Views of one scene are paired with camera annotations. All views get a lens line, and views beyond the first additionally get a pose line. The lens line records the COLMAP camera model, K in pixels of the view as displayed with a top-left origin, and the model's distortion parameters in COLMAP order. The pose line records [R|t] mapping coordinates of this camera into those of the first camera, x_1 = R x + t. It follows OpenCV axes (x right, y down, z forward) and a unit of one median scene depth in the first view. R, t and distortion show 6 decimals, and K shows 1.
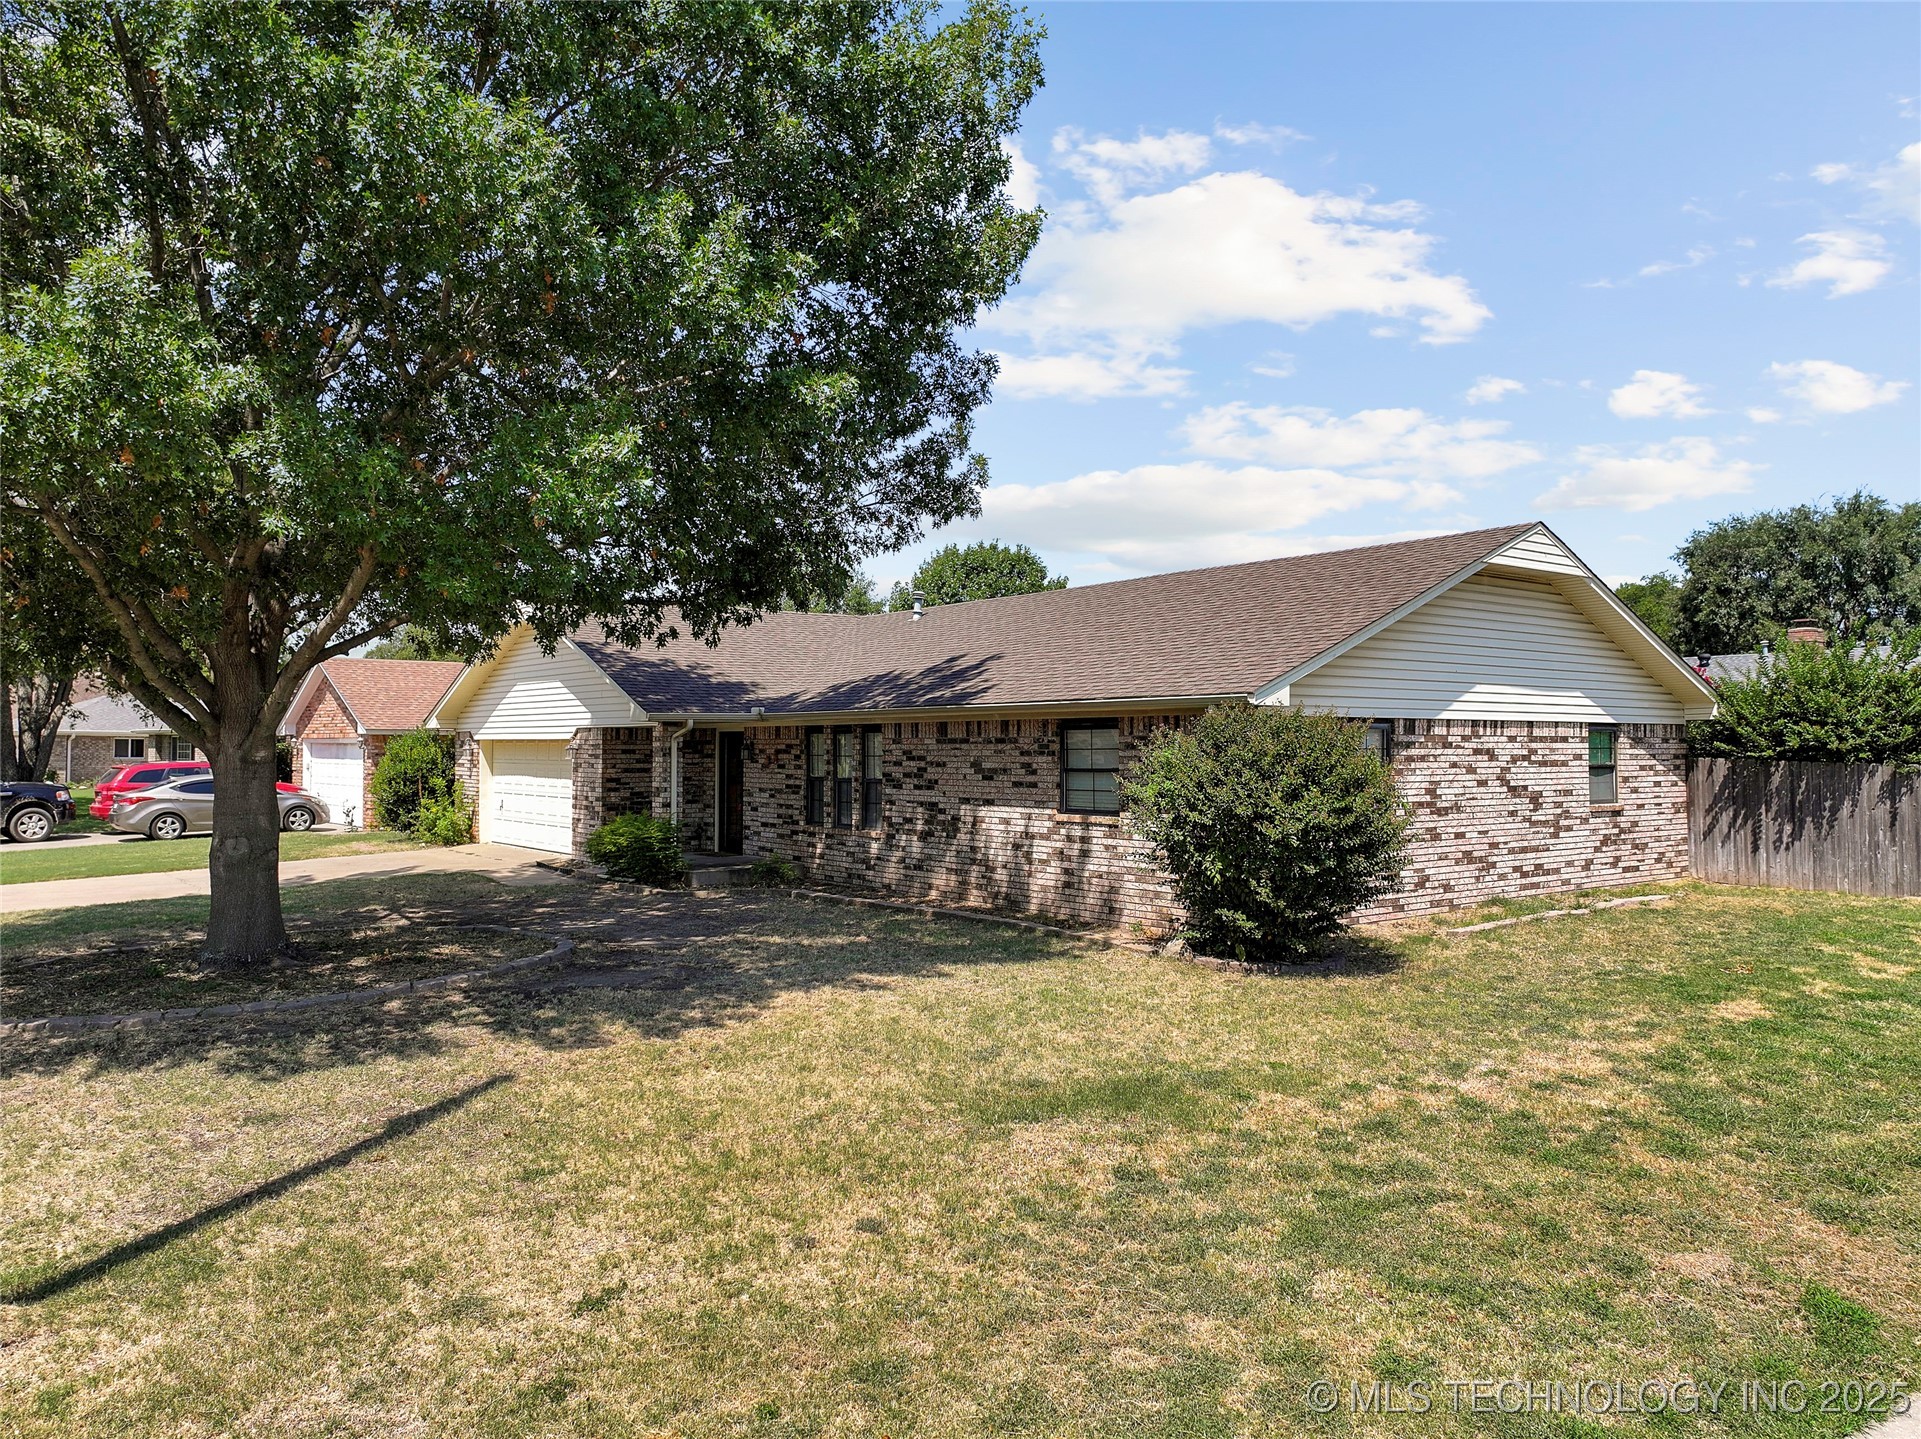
lens RADIAL K [[1344.4, 0, 960.4], [0, 1344.4, 712.0], [0, 0, 1]] dist [0.006367, 0.002015]
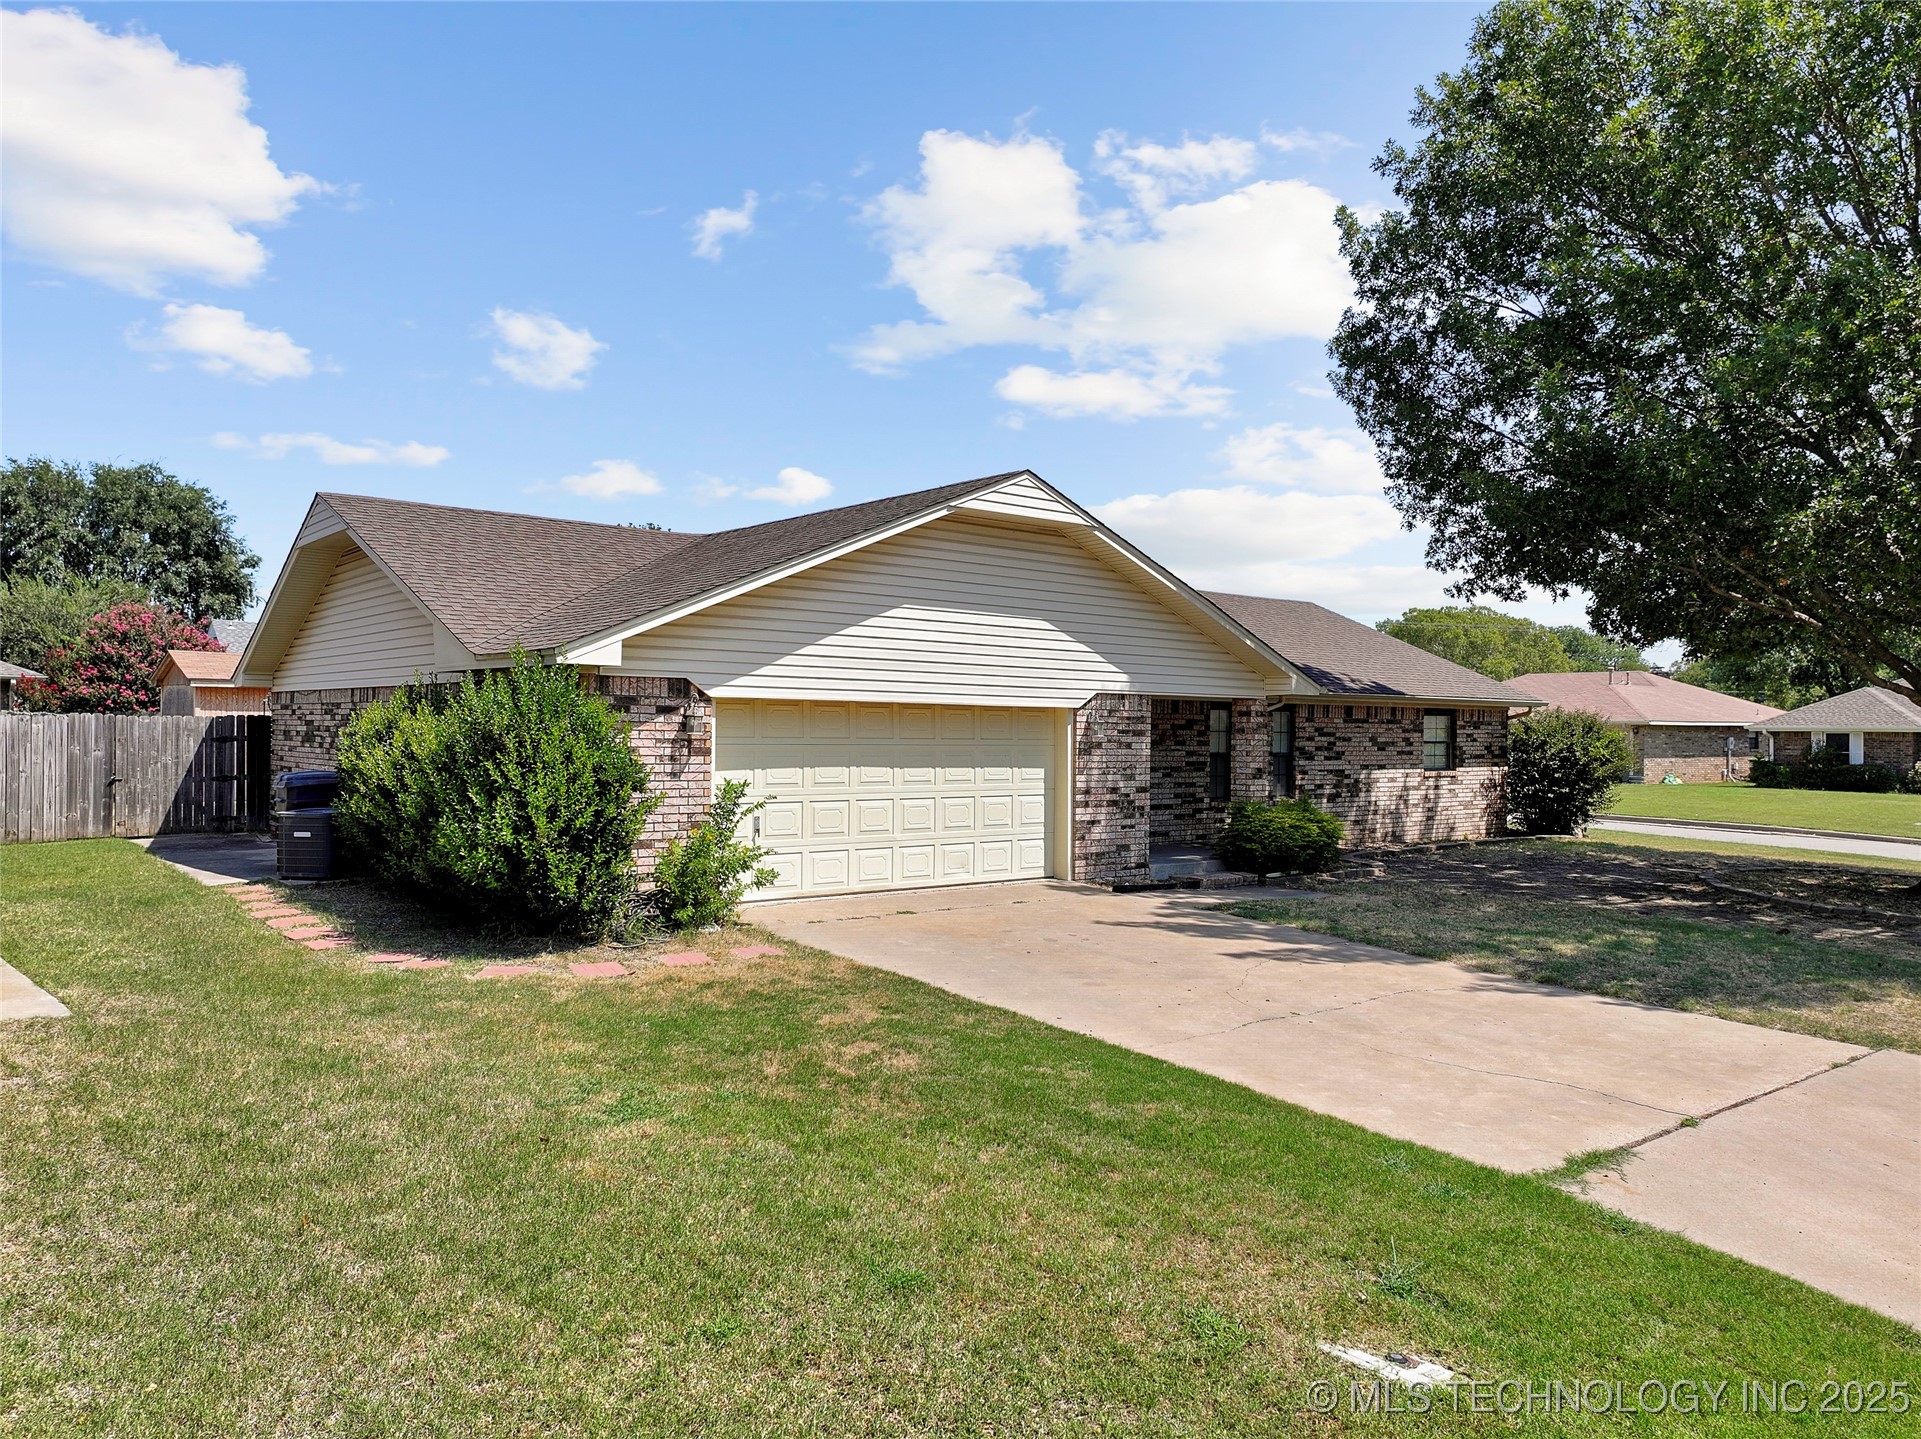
lens RADIAL K [[1344.4, 0, 960.4], [0, 1344.4, 712.0], [0, 0, 1]] dist [0.006367, 0.002015]
pose [[-0.012979, 0.009987, 0.999866, -1.255141], [-0.039841, 0.999151, -0.010497, 0.040707], [-0.999122, -0.039972, -0.012571, 1.364525]]
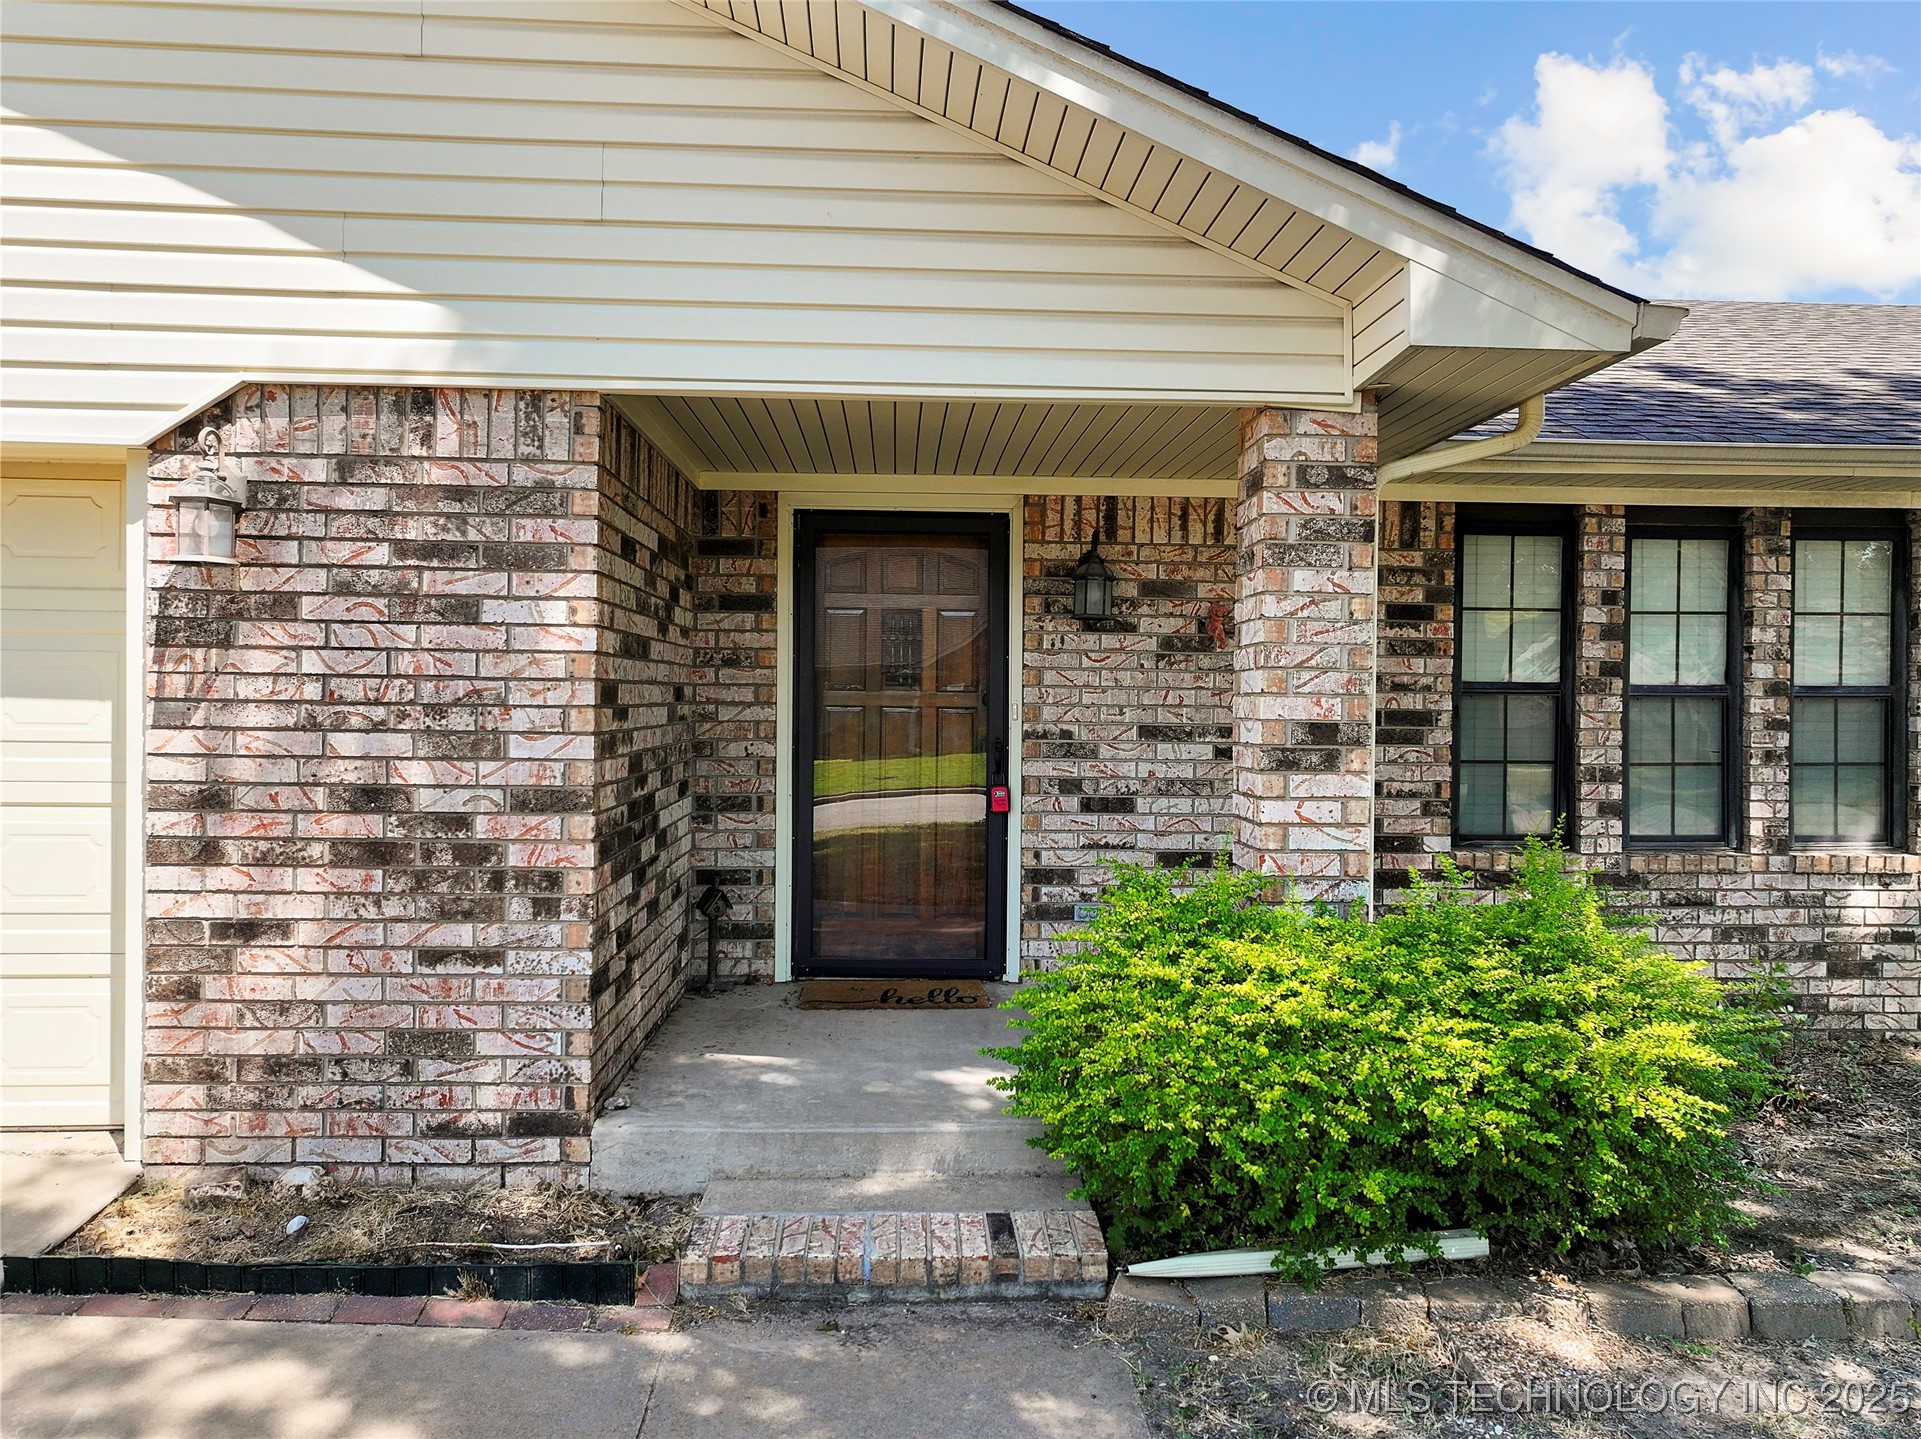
lens RADIAL K [[1344.4, 0, 960.4], [0, 1344.4, 712.0], [0, 0, 1]] dist [0.006367, 0.002015]
pose [[0.581901, -0.001339, 0.813259, -0.467046], [-0.032708, 0.999151, 0.025048, 0.057754], [-0.812602, -0.041176, 0.581363, 1.046549]]
